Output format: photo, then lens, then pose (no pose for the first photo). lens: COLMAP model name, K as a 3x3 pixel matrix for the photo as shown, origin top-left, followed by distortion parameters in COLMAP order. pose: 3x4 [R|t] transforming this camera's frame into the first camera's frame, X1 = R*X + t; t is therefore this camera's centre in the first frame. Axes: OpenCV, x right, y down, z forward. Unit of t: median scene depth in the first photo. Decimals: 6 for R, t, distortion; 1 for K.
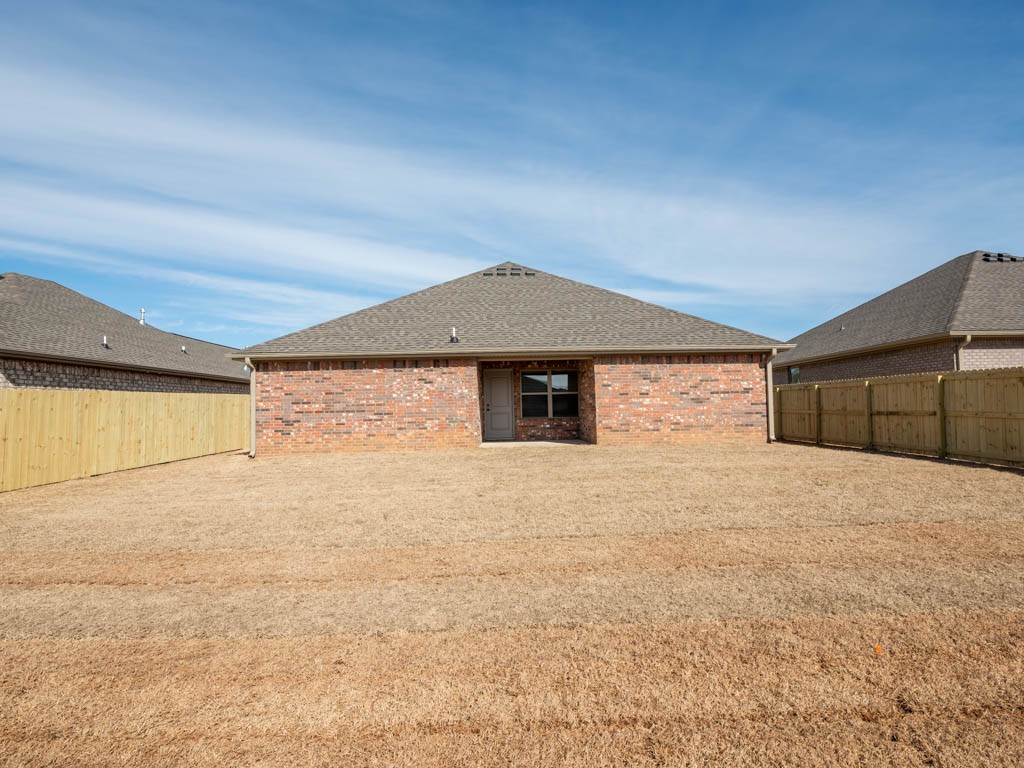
lens RADIAL K [[520.9, 0, 511.0], [0, 520.9, 386.8], [0, 0, 1]] dist [0.010844, 0.002662]
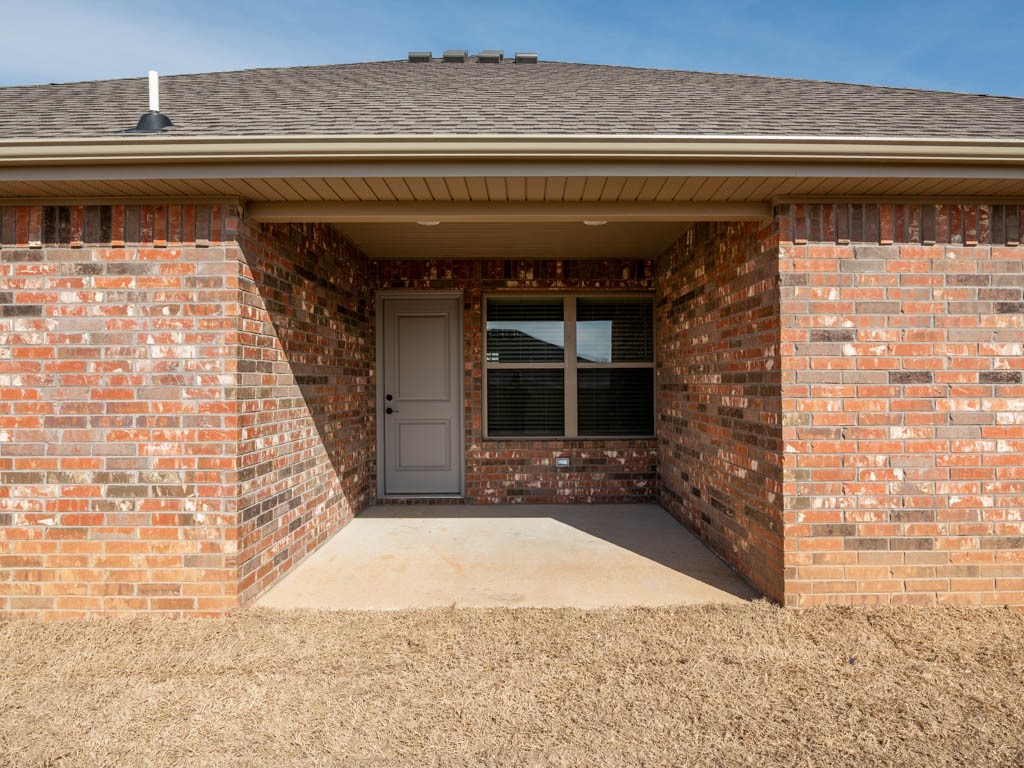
lens RADIAL K [[520.9, 0, 511.7], [0, 520.9, 378.5], [0, 0, 1]] dist [0.010844, 0.002662]
pose [[0.999330, 0.015791, -0.033013, 0.055762], [-0.014312, 0.998903, 0.044580, 0.007118], [0.033680, -0.044078, 0.998460, 0.773673]]
